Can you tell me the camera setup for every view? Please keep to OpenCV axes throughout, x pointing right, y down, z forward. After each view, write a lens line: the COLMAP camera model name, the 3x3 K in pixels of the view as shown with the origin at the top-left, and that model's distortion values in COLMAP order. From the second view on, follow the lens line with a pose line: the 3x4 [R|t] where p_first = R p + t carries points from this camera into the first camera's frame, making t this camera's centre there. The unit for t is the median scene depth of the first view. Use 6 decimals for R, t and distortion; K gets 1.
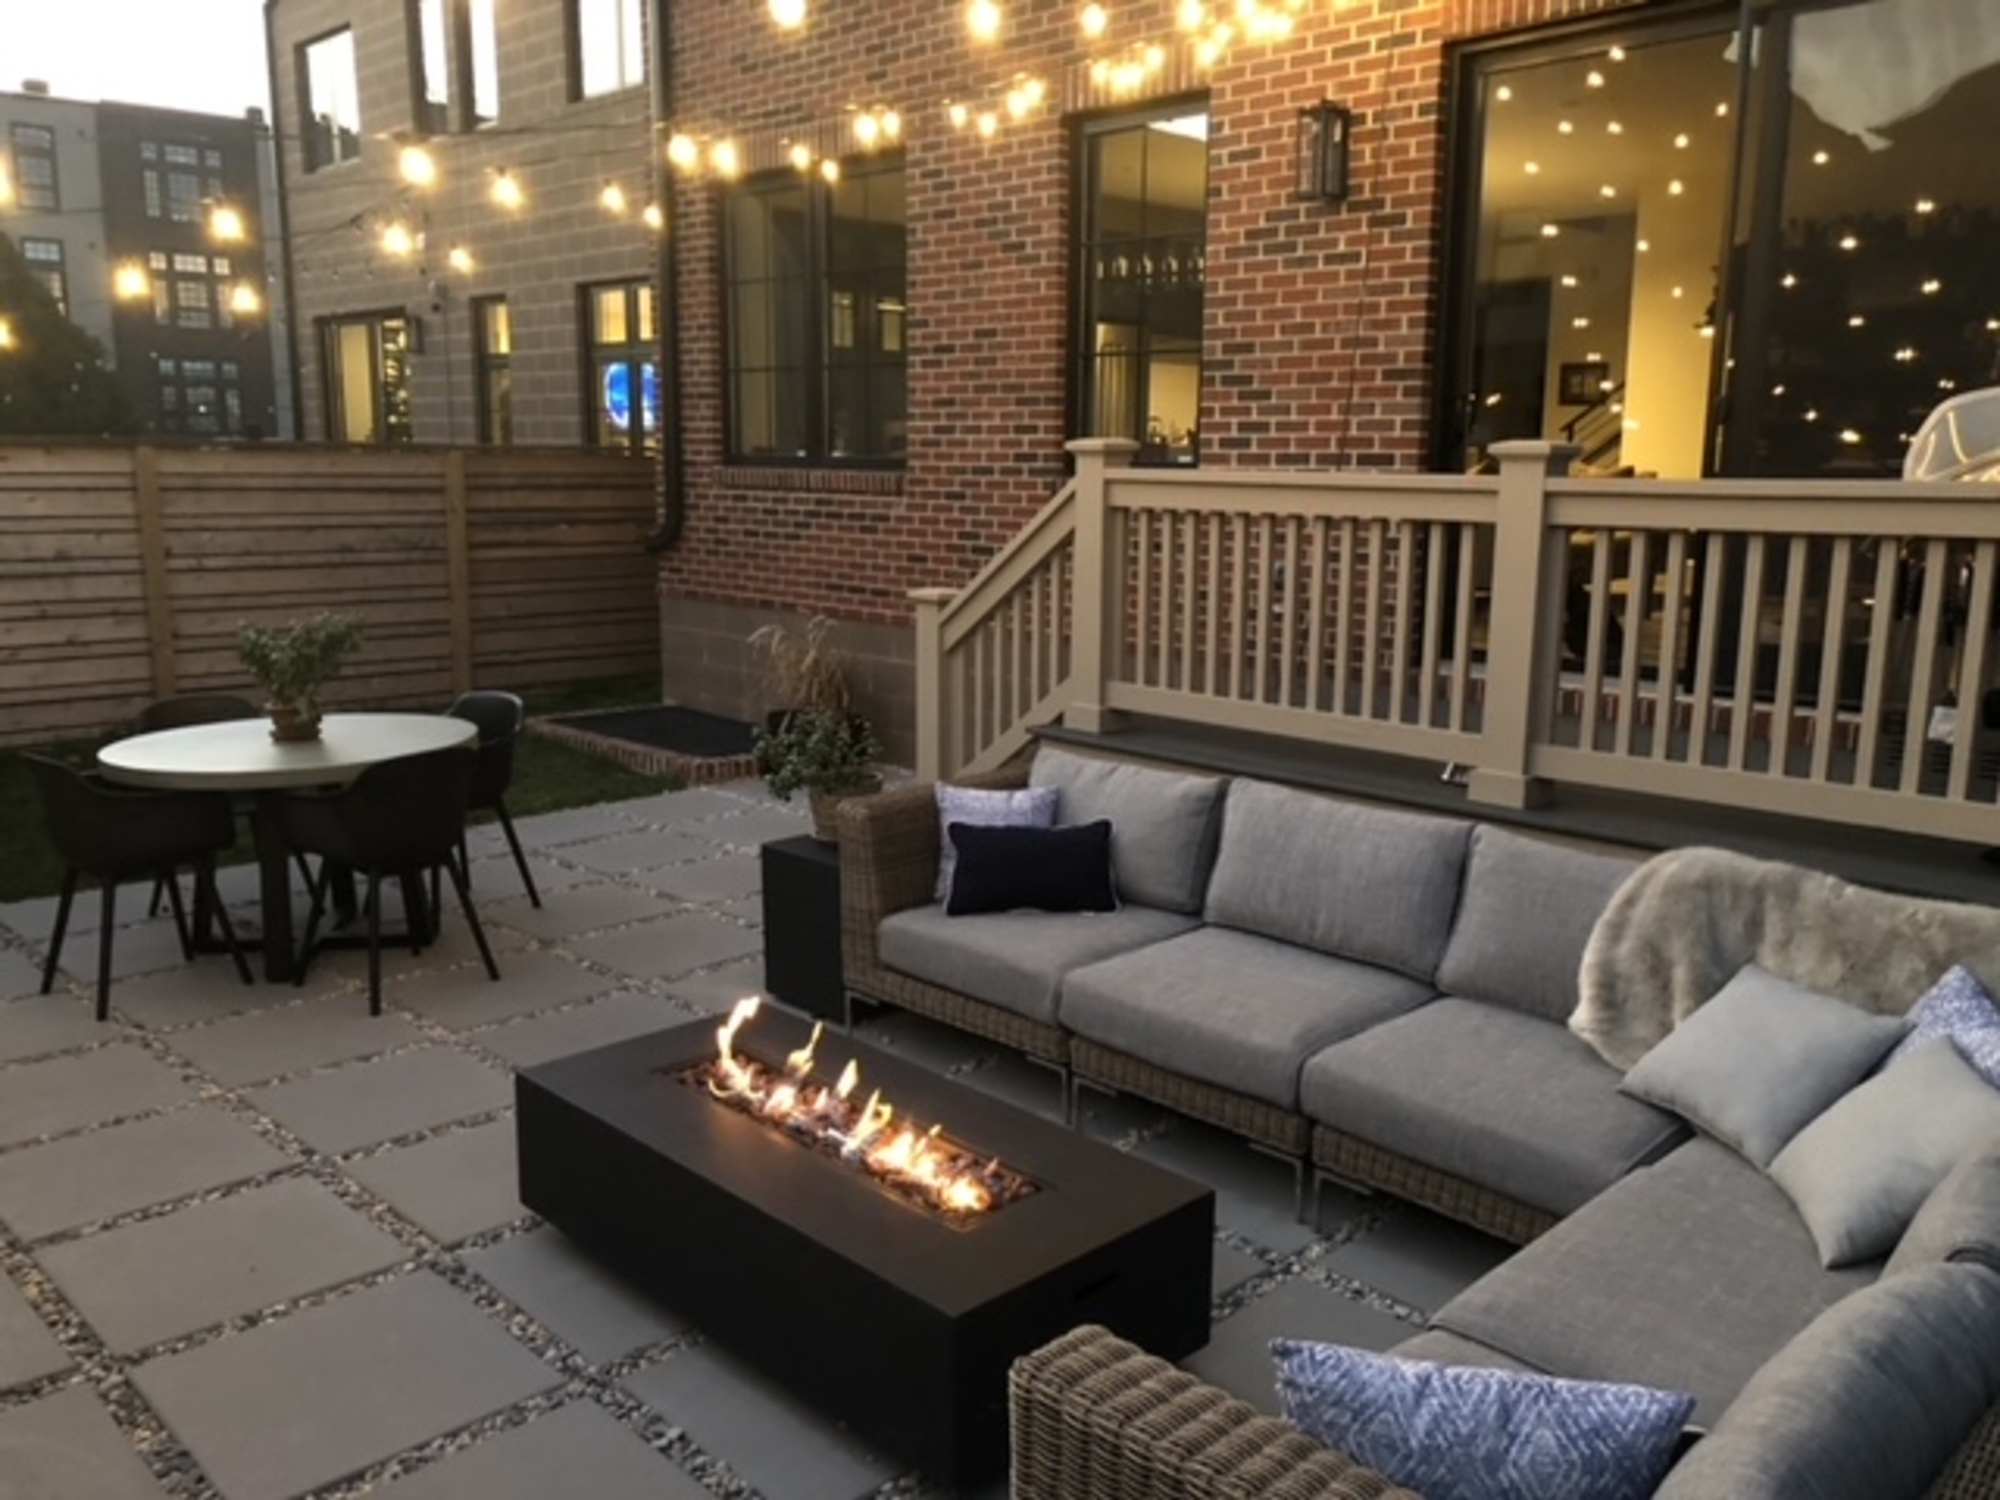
lens RADIAL K [[1640.5, 0, 1000.0], [0, 1640.5, 750.0], [0, 0, 1]] dist [0.036421, -0.001463]
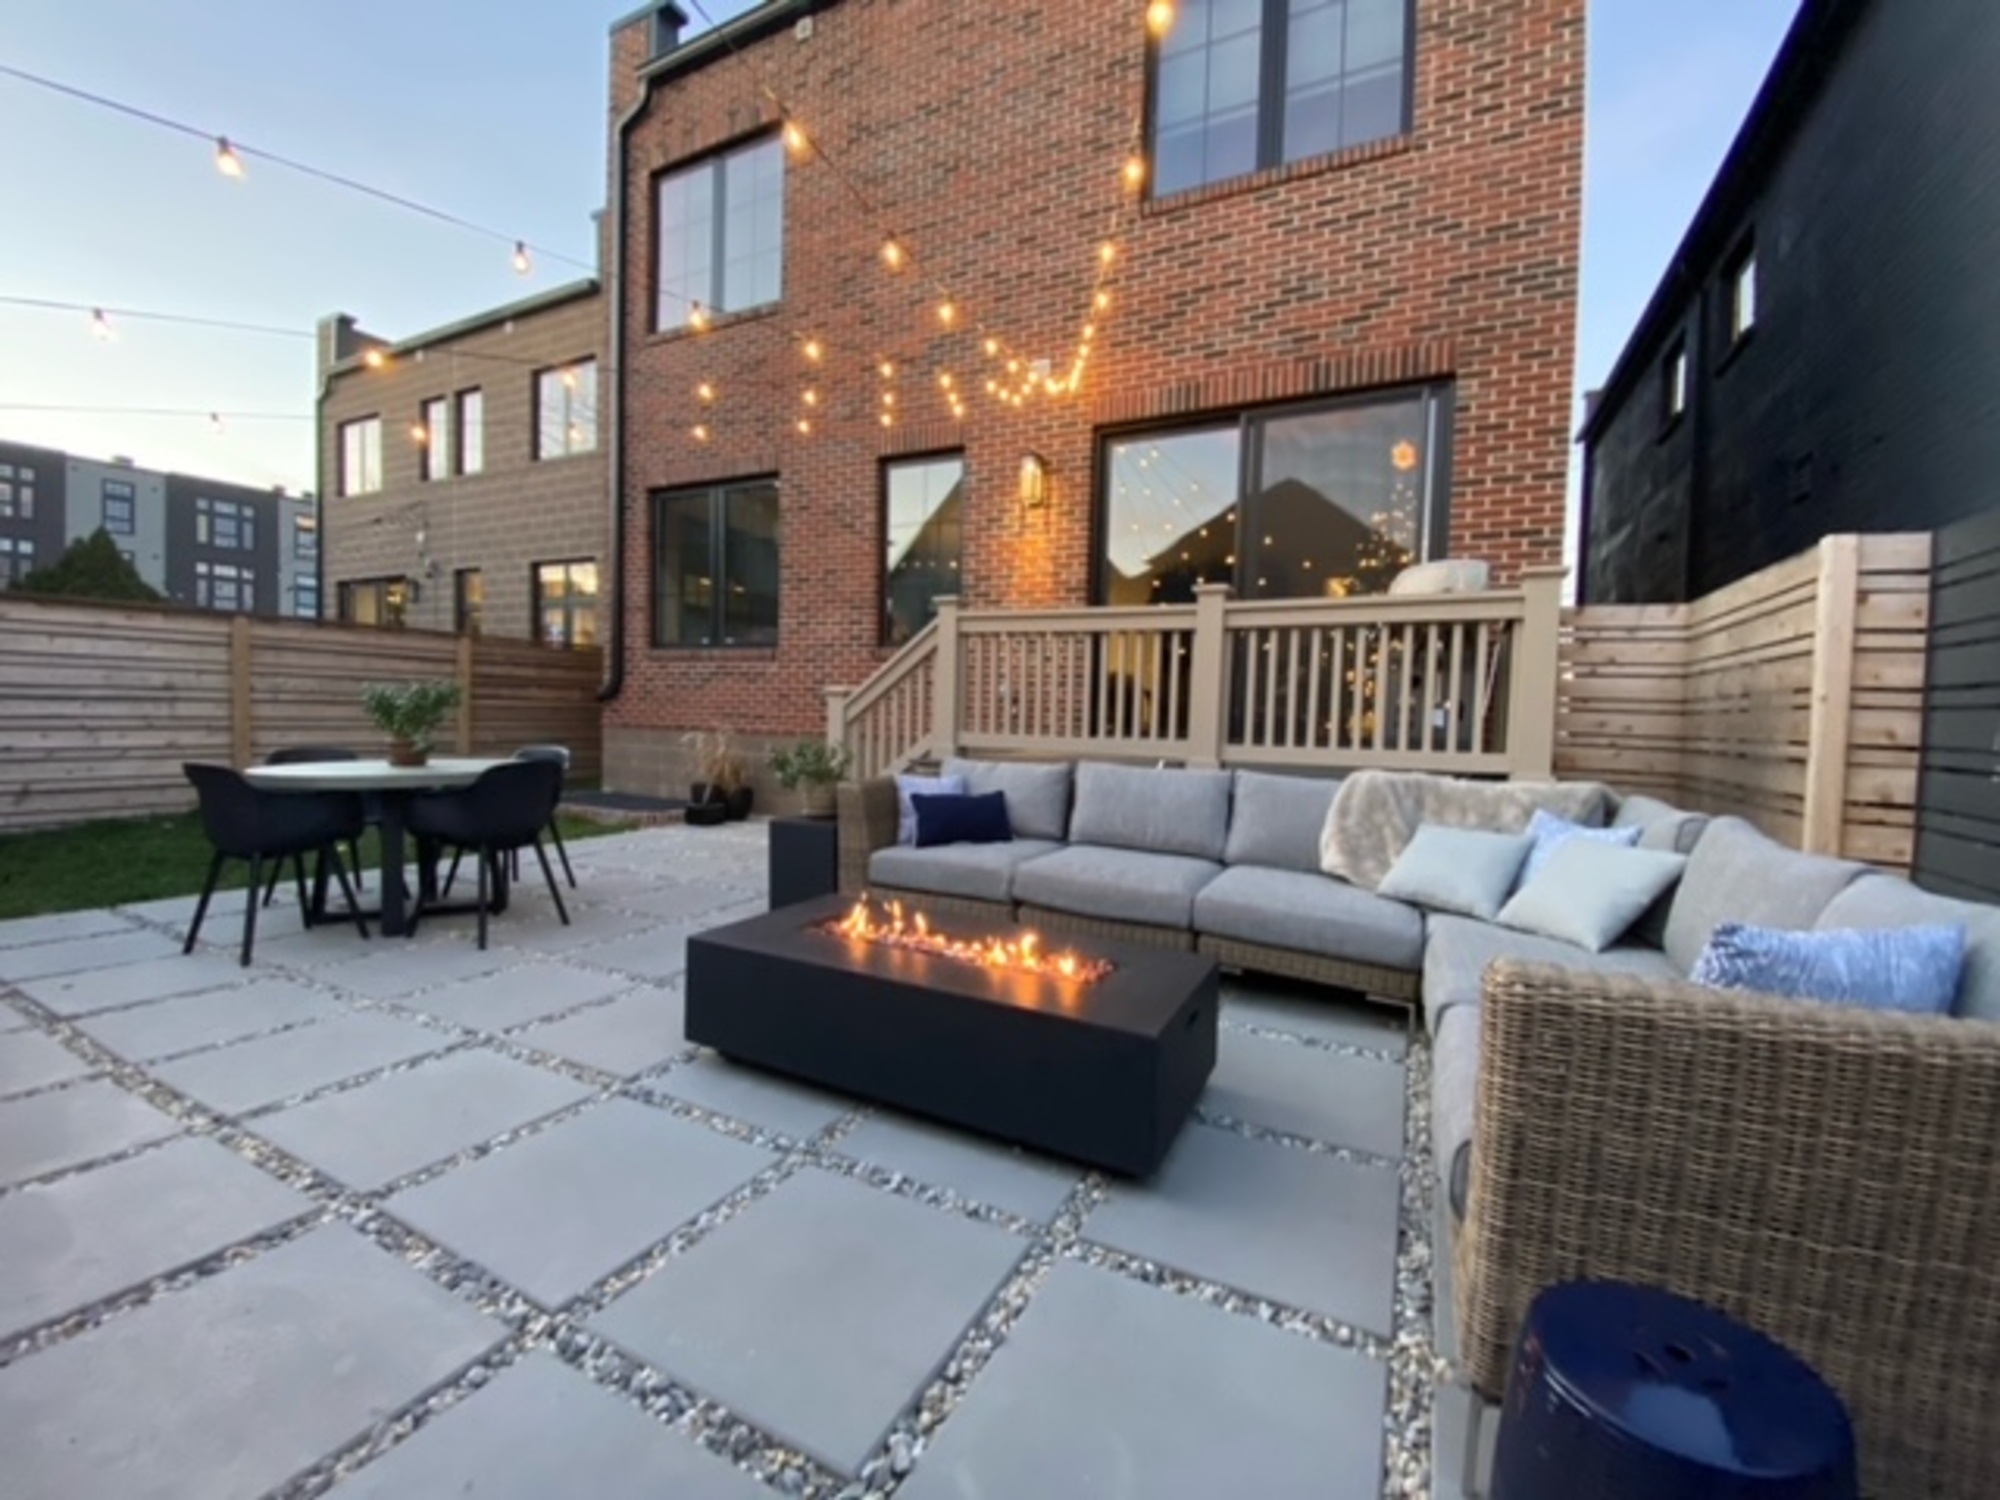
lens RADIAL K [[808.6, 0, 1004.1], [0, 808.6, 750.8], [0, 0, 1]] dist [0.023071, -0.021715]
pose [[0.945629, 0.002859, 0.325235, -0.202925], [0.038303, 0.992024, -0.120088, 0.102124], [-0.322984, 0.126017, 0.937977, 0.211836]]
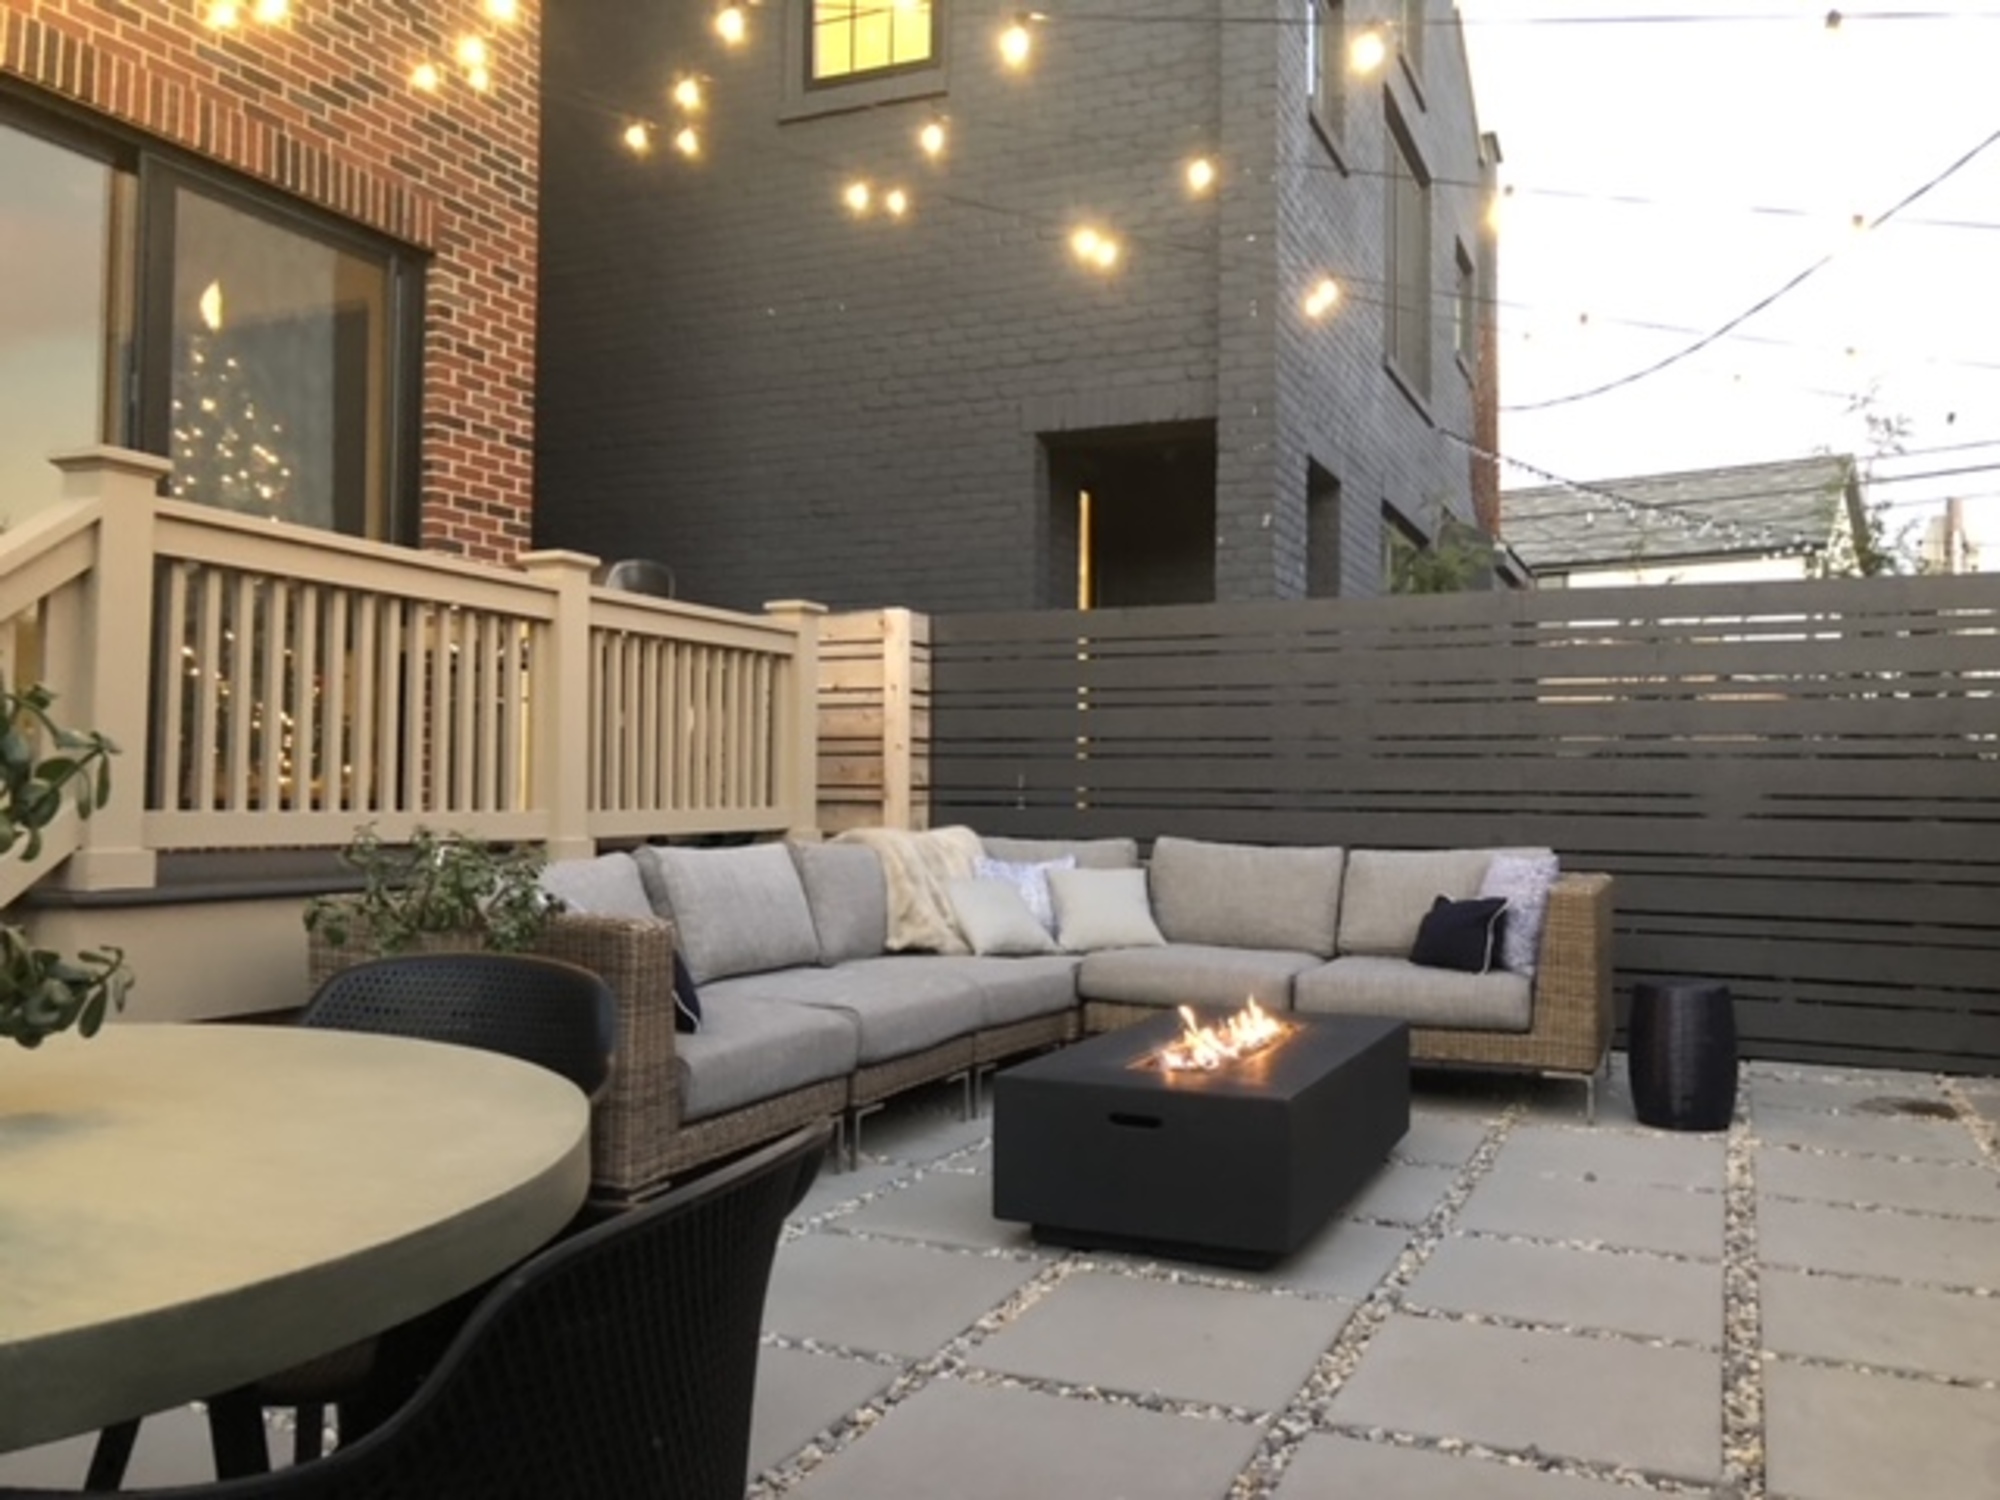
lens RADIAL K [[1619.7, 0, 1006.6], [0, 1619.7, 747.0], [0, 0, 1]] dist [0.015968, 0.006743]
pose [[-0.382359, 0.013008, 0.923922, -0.831623], [0.148927, 0.987696, 0.047726, -0.055428], [-0.911933, 0.155845, -0.379592, 1.121032]]
